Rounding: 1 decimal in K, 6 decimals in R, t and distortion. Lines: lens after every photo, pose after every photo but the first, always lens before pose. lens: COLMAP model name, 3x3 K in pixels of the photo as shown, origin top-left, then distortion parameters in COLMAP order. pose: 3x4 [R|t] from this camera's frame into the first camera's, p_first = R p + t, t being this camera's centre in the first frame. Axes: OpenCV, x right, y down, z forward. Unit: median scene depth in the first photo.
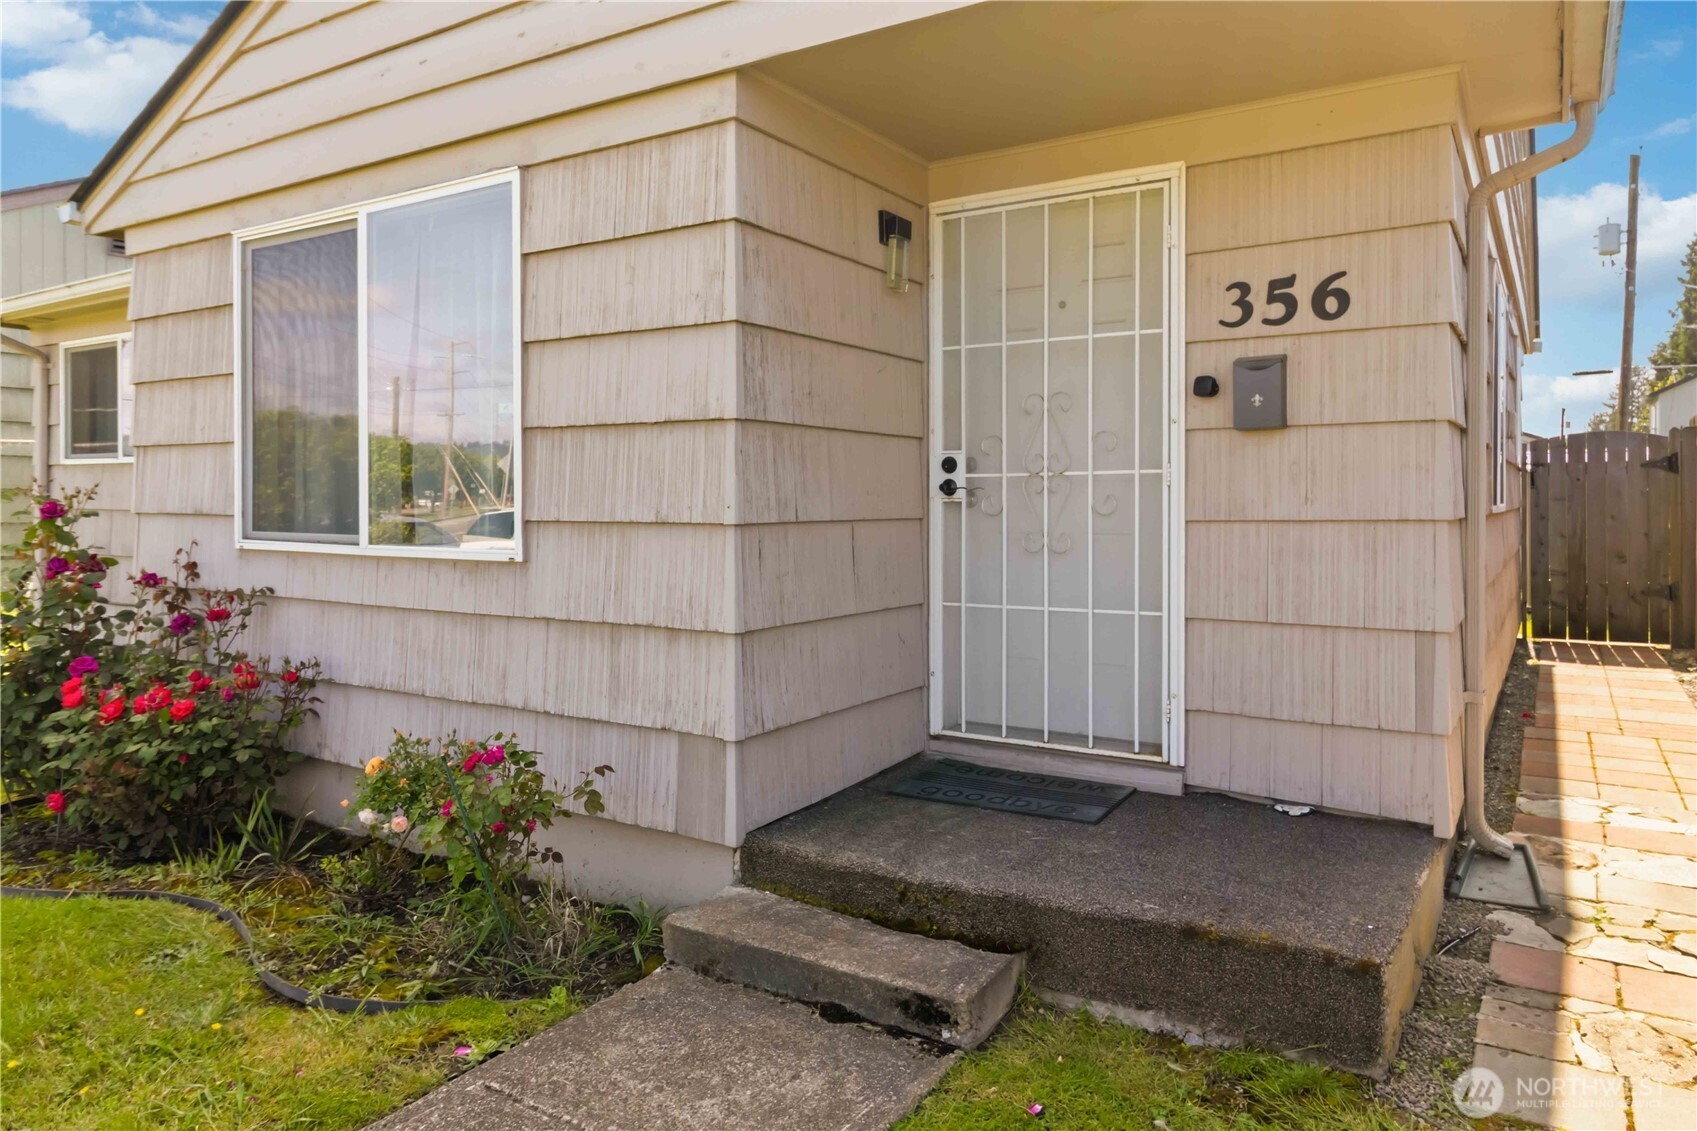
lens RADIAL K [[1086.0, 0, 879.2], [0, 1086.0, 504.6], [0, 0, 1]] dist [-0.002422, -0.000394]
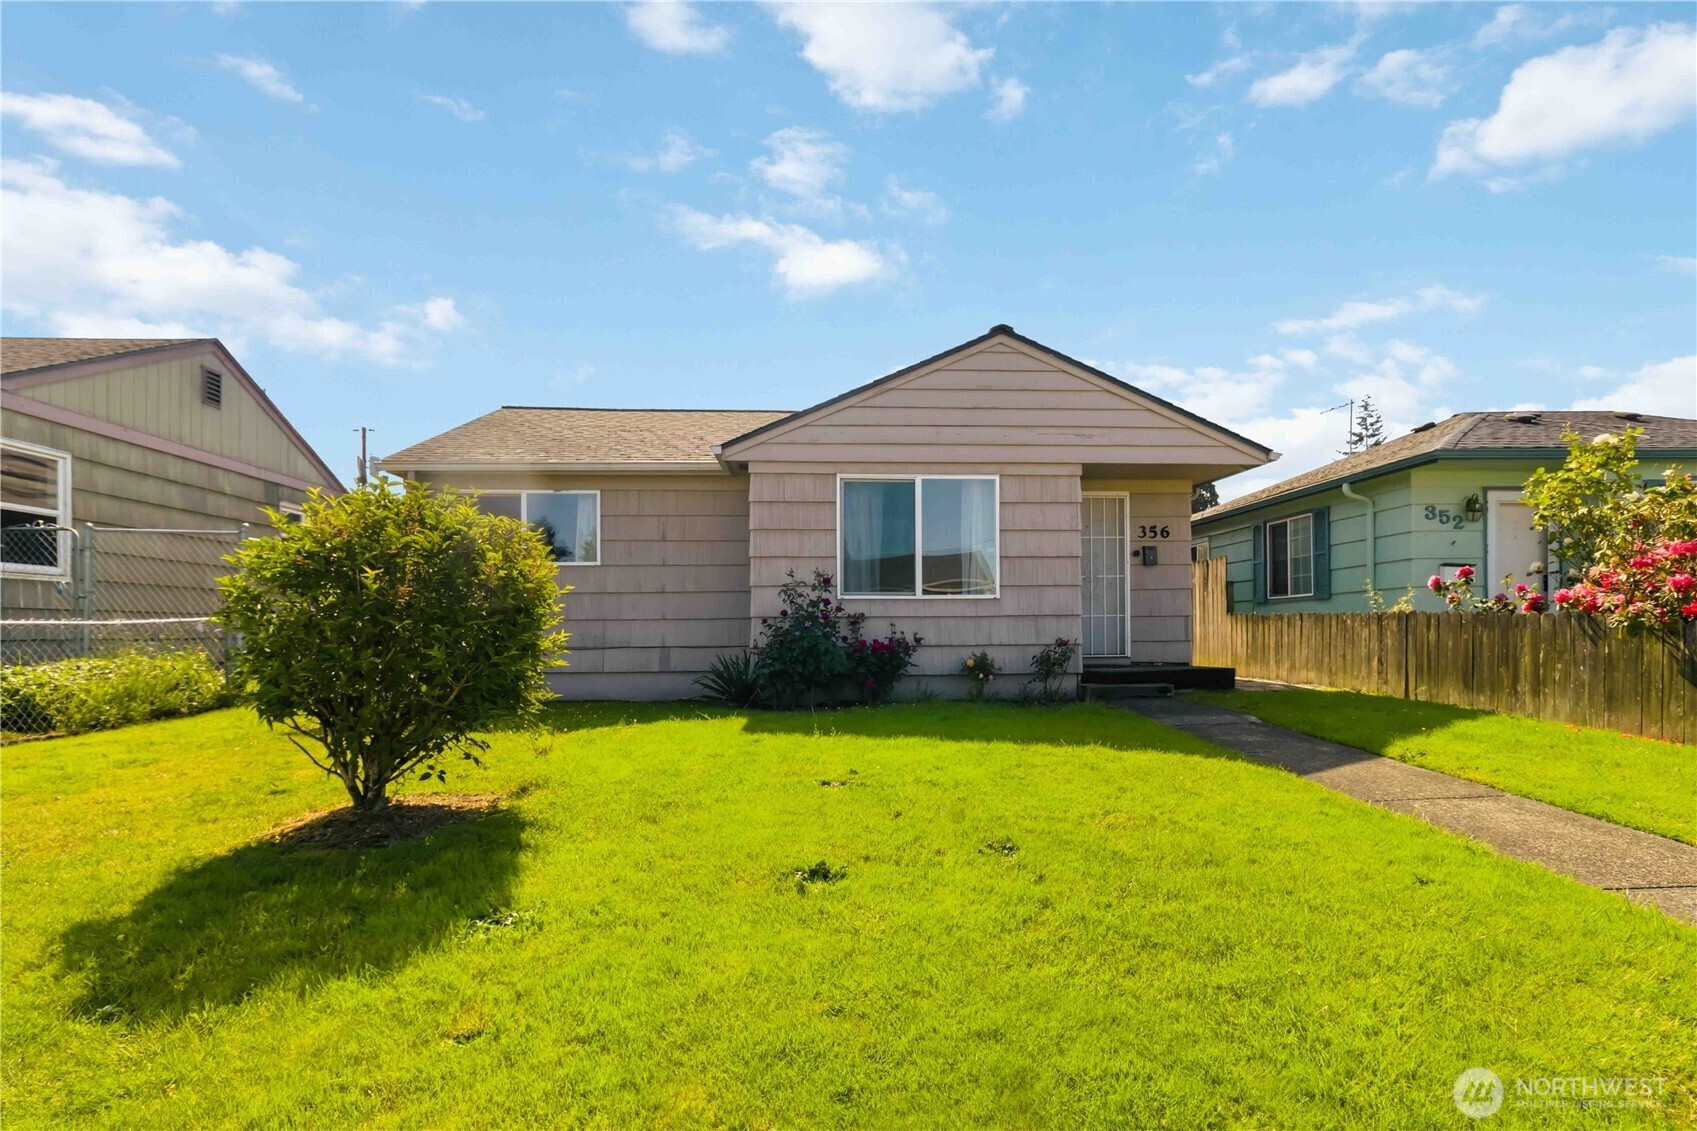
lens RADIAL K [[820.2, 0, 866.9], [0, 820.2, 626.8], [0, 0, 1]] dist [0.000561, 0.000268]
pose [[0.814543, -0.006351, 0.580068, -2.065839], [0.011056, 0.999928, -0.004577, 0.144746], [-0.579997, 0.010141, 0.814555, -0.746845]]
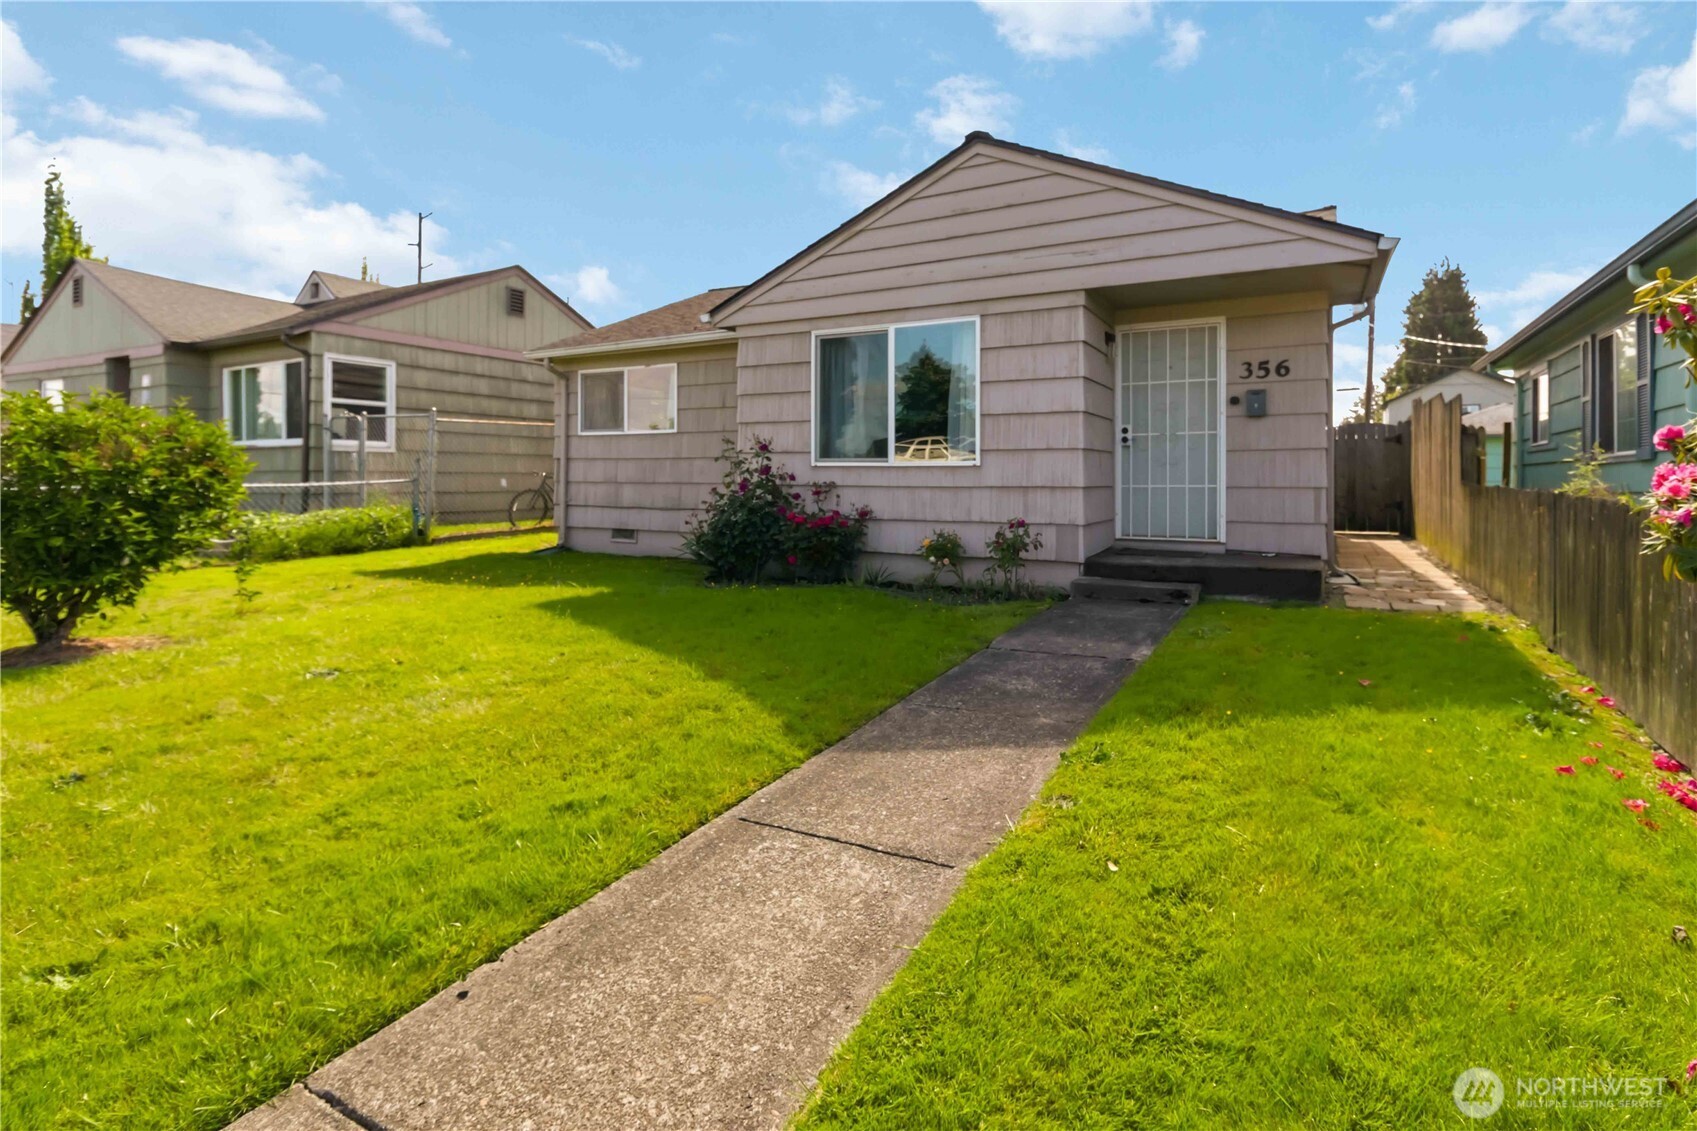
lens RADIAL K [[812.5, 0, 874.5], [0, 812.5, 477.4], [0, 0, 1]] dist [0.003399, 0.000428]
pose [[0.998131, 0.001321, 0.061091, -0.709112], [-0.001016, 0.999987, -0.005022, 0.092600], [-0.061097, 0.004950, 0.998120, -0.952210]]
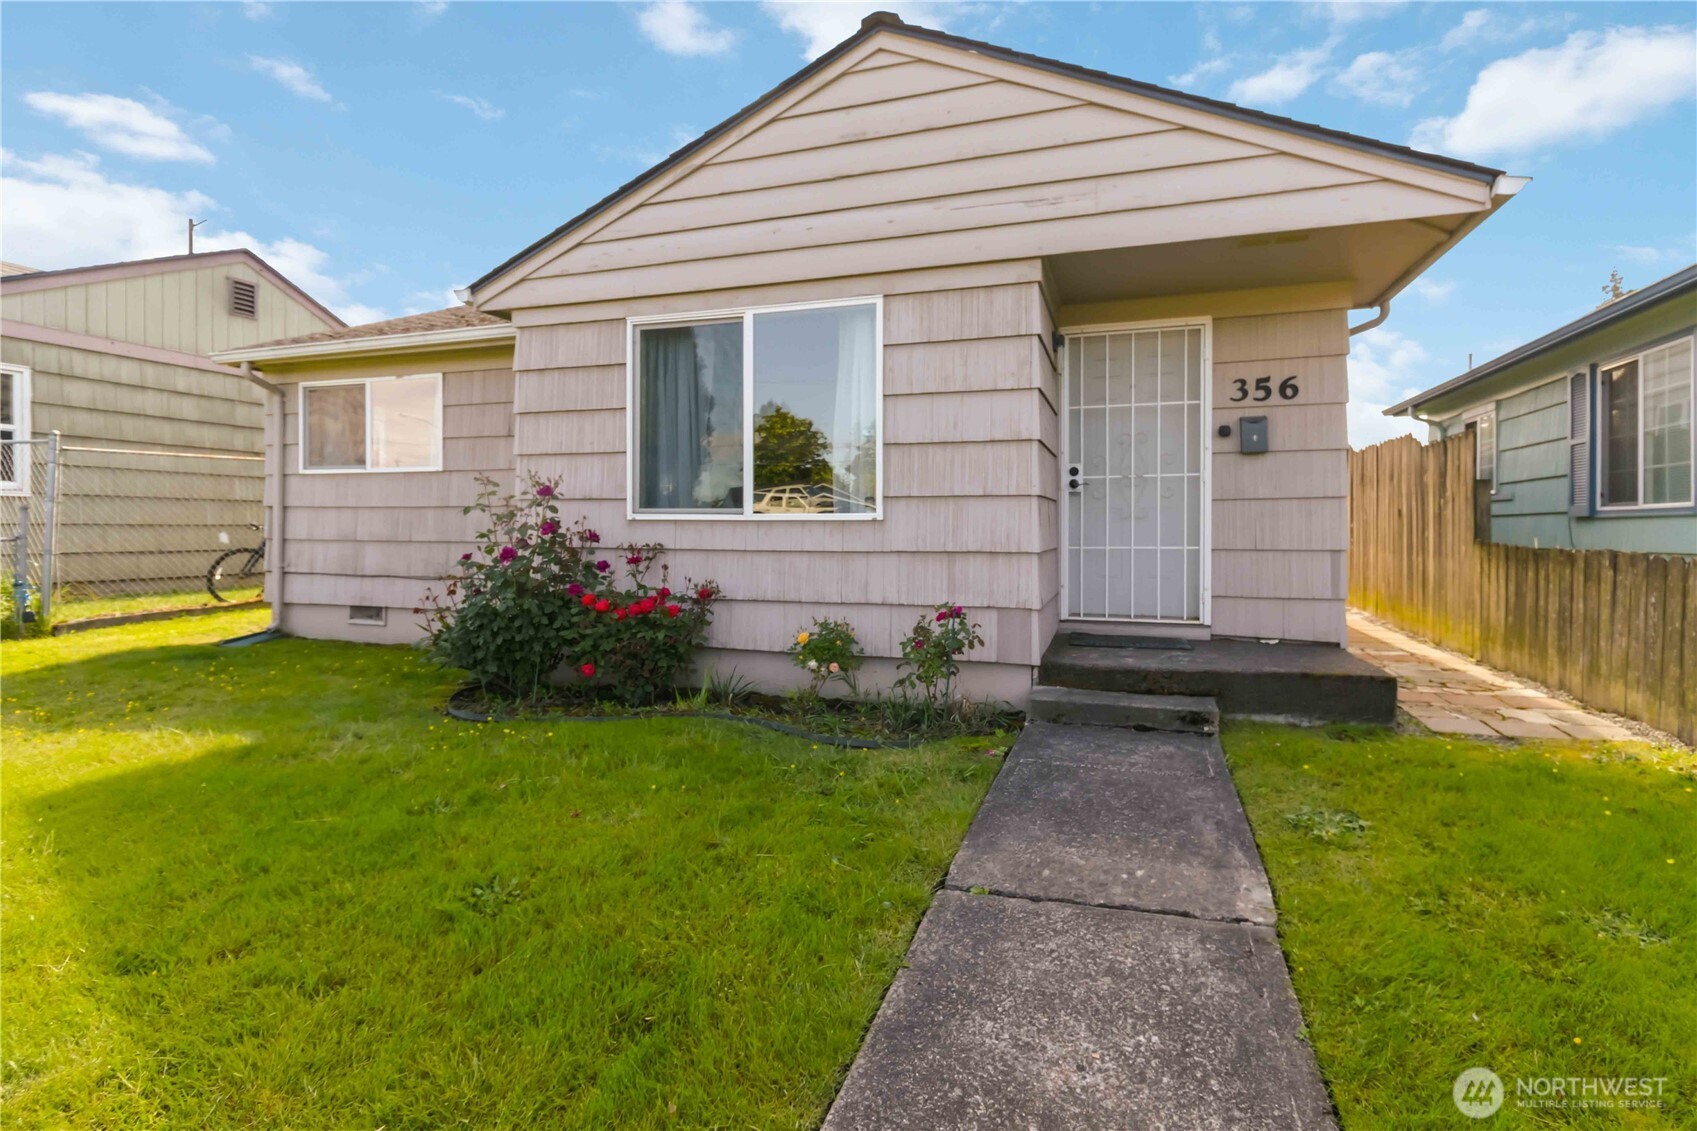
lens RADIAL K [[792.3, 0, 871.0], [0, 792.3, 529.4], [0, 0, 1]] dist [0.002612, 0.000299]
pose [[0.971774, -0.000222, 0.235914, -0.654851], [0.000345, 1.000000, -0.000482, 0.069397], [-0.235914, 0.000550, 0.971774, -0.243603]]
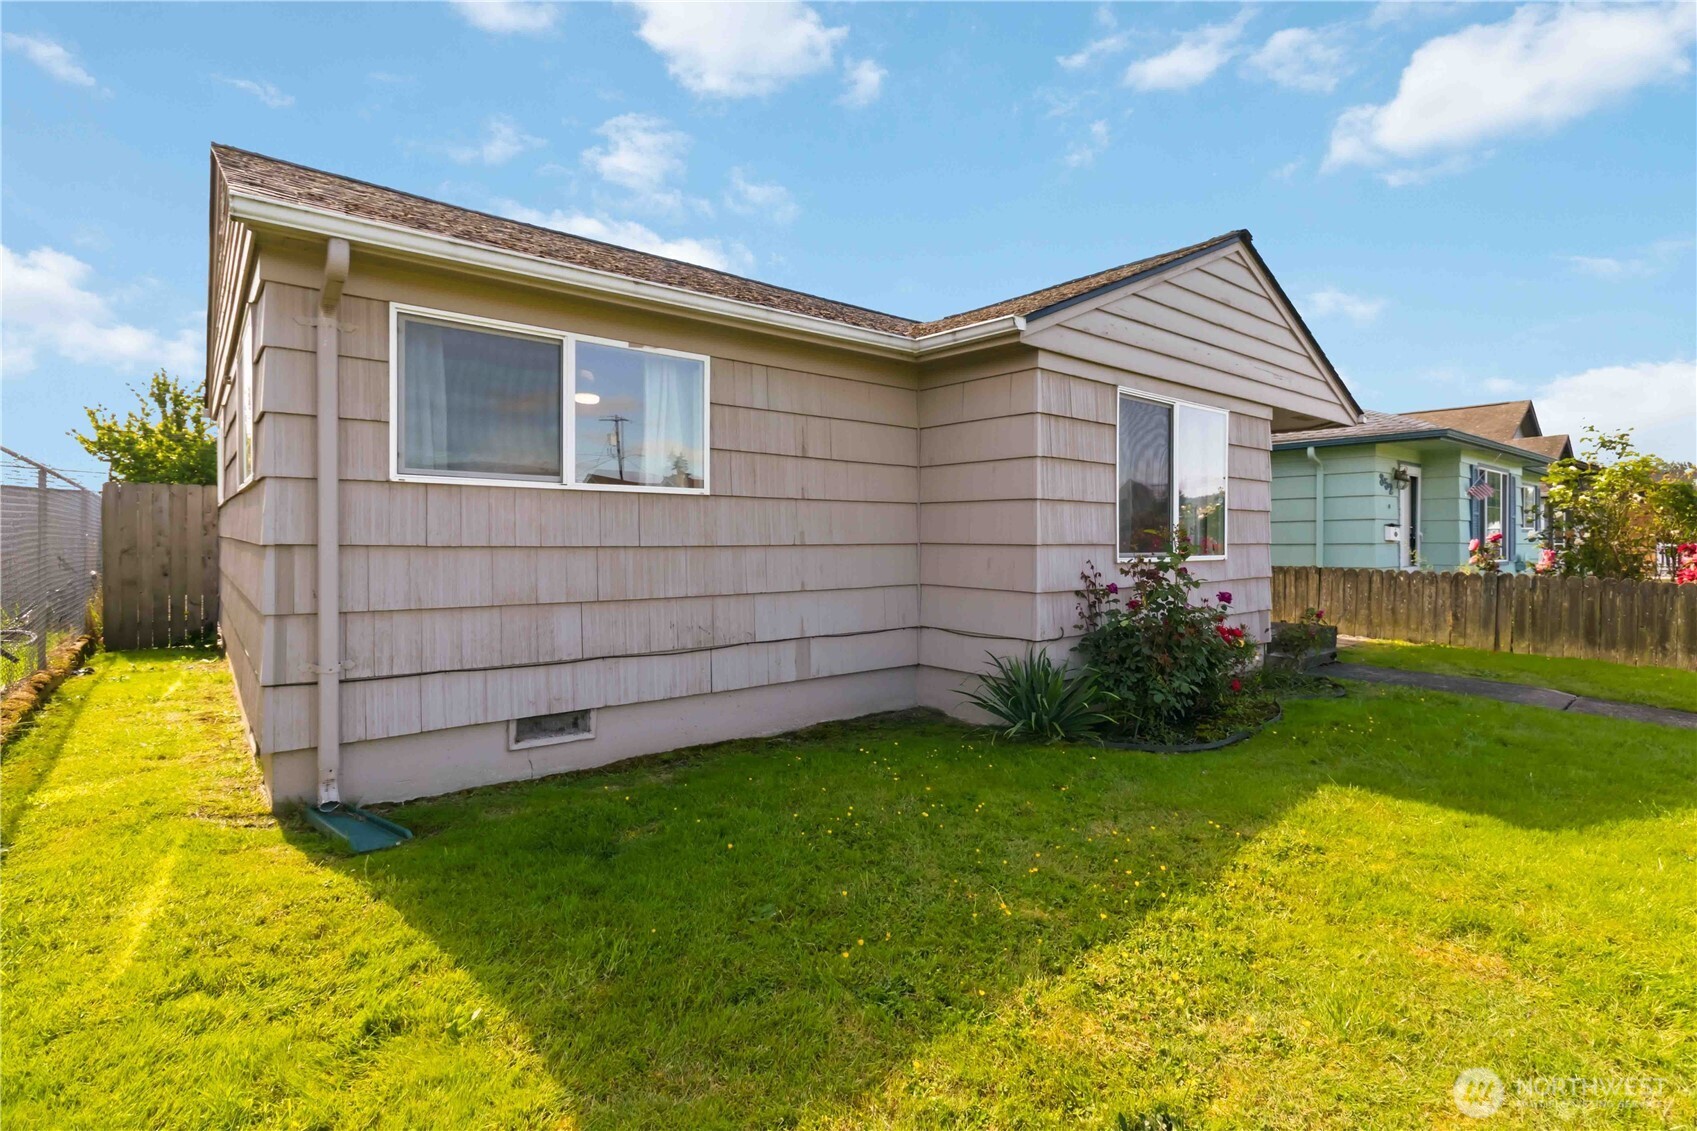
lens RADIAL K [[792.3, 0, 871.0], [0, 792.3, 529.4], [0, 0, 1]] dist [0.002612, 0.000299]
pose [[0.316829, 0.012148, 0.948405, -2.449443], [0.005758, 0.999875, -0.014730, 0.003917], [-0.948465, 0.010128, 0.316720, 1.217161]]
